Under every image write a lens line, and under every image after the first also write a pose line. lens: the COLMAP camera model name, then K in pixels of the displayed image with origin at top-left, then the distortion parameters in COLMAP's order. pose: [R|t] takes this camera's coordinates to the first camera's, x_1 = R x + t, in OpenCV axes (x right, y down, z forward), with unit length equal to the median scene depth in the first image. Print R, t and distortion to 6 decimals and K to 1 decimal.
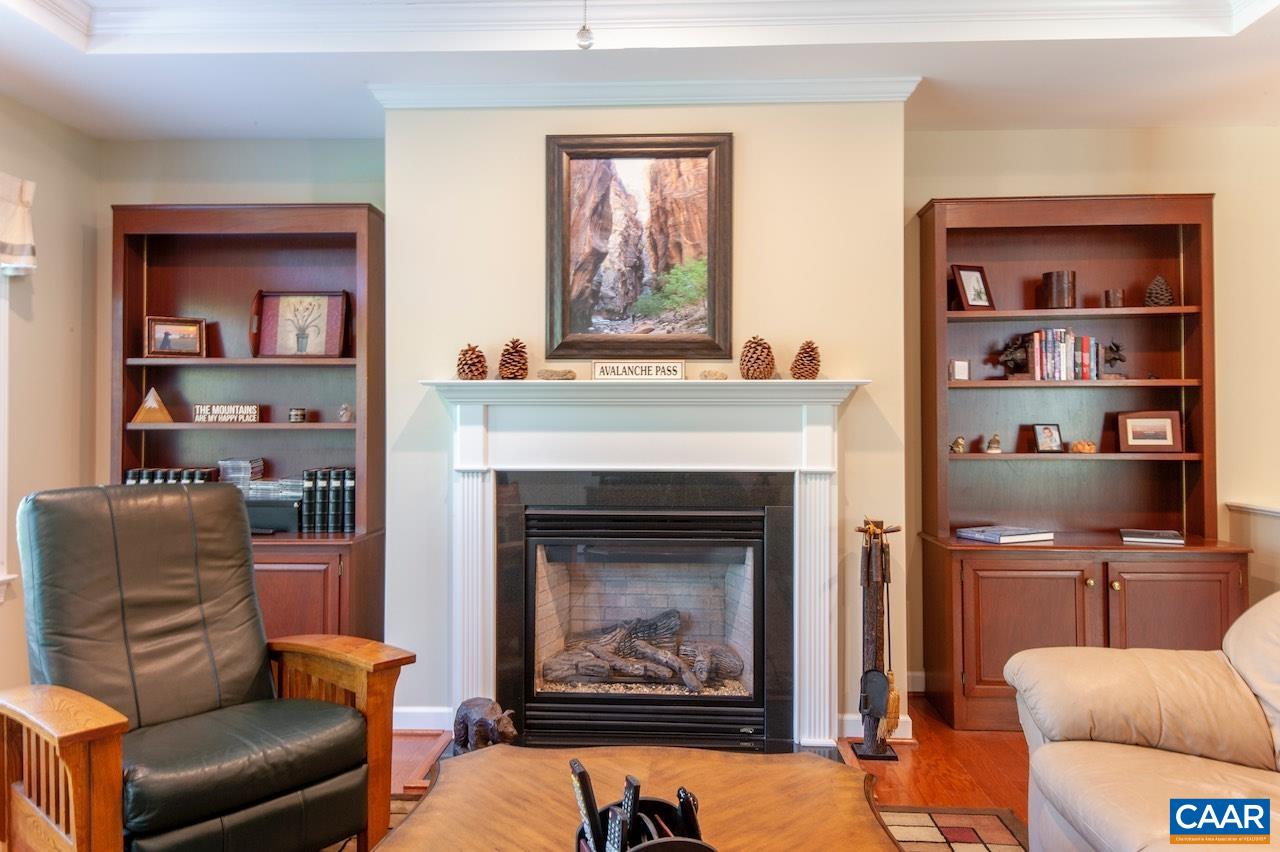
lens RADIAL K [[894.6, 0, 638.9], [0, 894.6, 417.7], [0, 0, 1]] dist [0.019401, -0.001252]
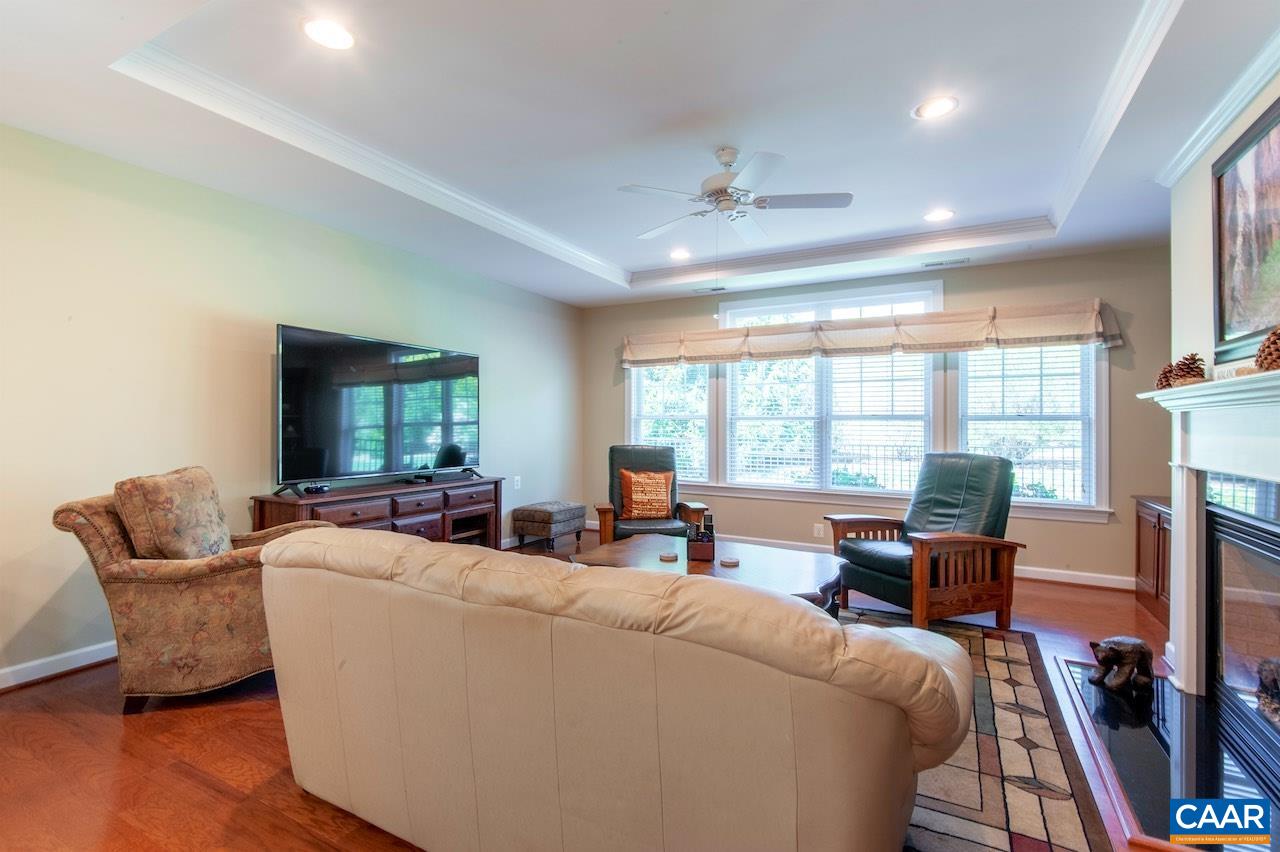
lens RADIAL K [[580.5, 0, 635.5], [0, 580.5, 432.1], [0, 0, 1]] dist [0.041273, -0.024109]
pose [[-0.442960, 0.006383, -0.896519, 0.857347], [-0.006136, 0.999930, 0.010151, 0.010301], [0.896521, 0.009997, -0.442889, 0.690831]]
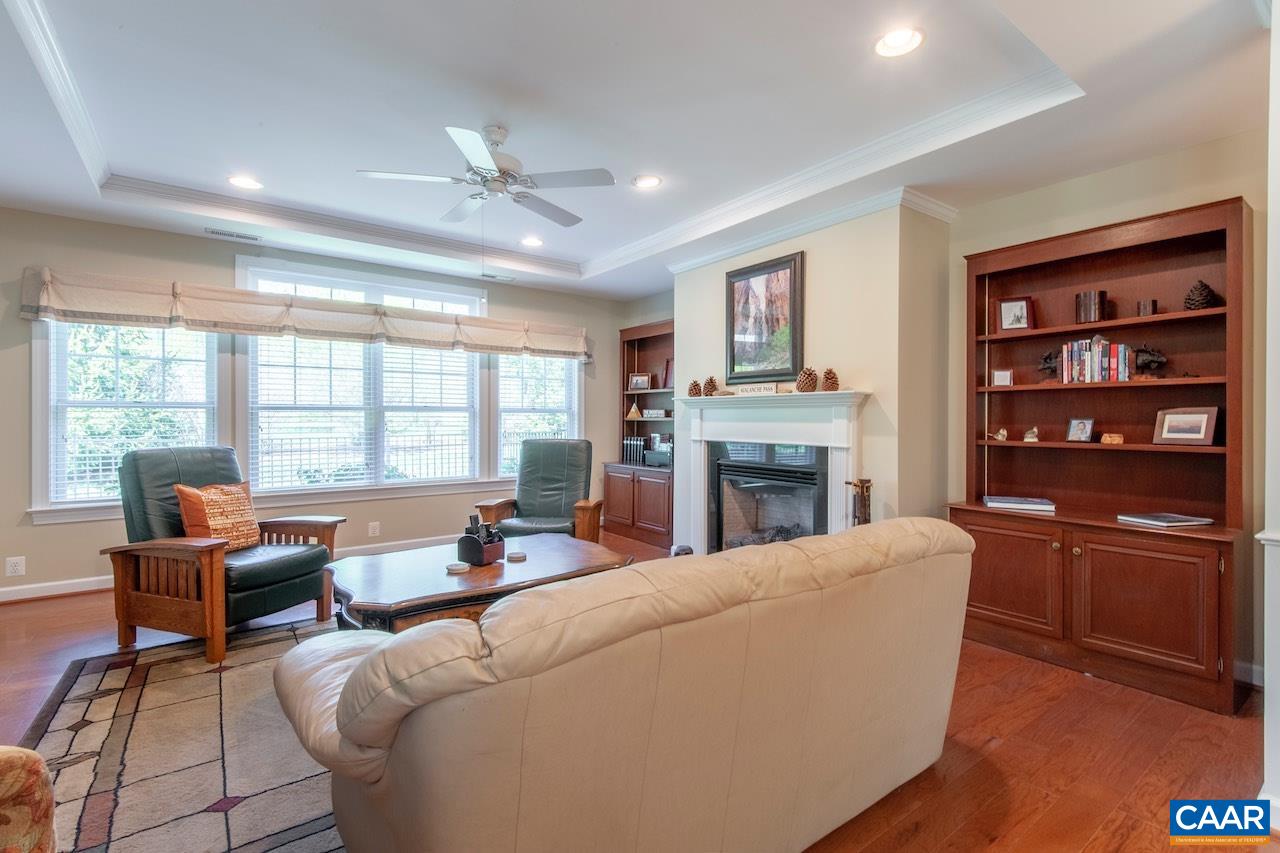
lens RADIAL K [[580.5, 0, 635.5], [0, 580.5, 432.6], [0, 0, 1]] dist [0.041273, -0.024109]
pose [[0.623540, 0.021314, -0.781501, 0.791002], [-0.001230, 0.999654, 0.026282, 0.005821], [0.781791, -0.015427, 0.623350, 0.034318]]
